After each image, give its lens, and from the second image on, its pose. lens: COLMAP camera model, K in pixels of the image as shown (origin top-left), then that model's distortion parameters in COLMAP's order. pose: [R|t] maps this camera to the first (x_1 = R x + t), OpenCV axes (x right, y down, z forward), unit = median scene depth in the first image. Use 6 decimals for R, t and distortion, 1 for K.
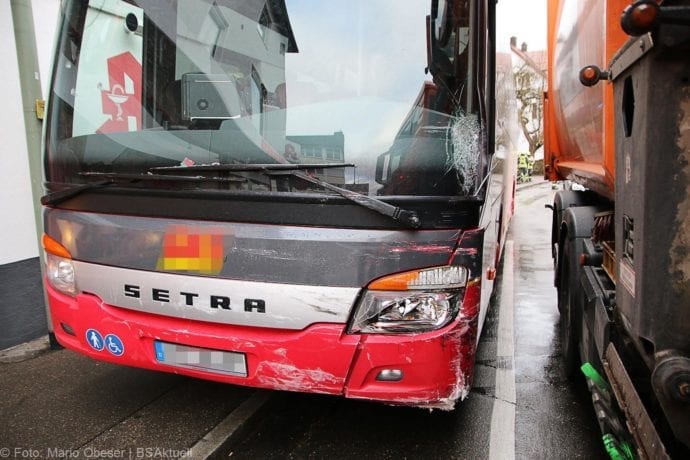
lens RADIAL K [[534.3, 0, 345.0], [0, 534.3, 230.0], [0, 0, 1]] dist [-0.113092, 0.110904]
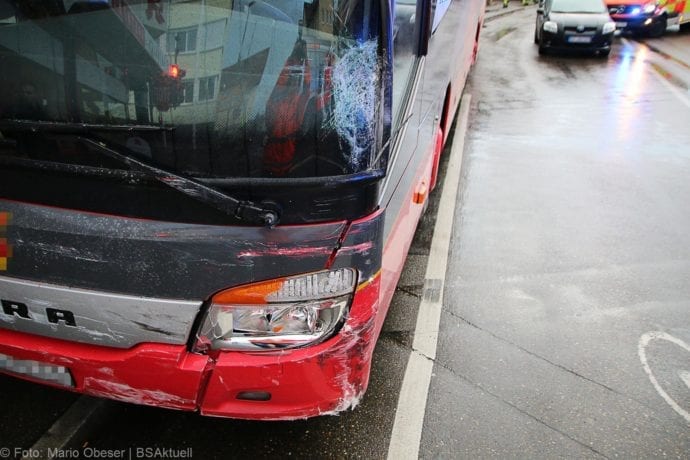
lens RADIAL K [[534.3, 0, 345.0], [0, 534.3, 230.0], [0, 0, 1]] dist [-0.113092, 0.110904]
pose [[0.997756, -0.004394, 0.066812, 0.167619], [-0.017449, 0.946302, 0.322811, -0.203206], [-0.064643, -0.323253, 0.944102, 0.350603]]
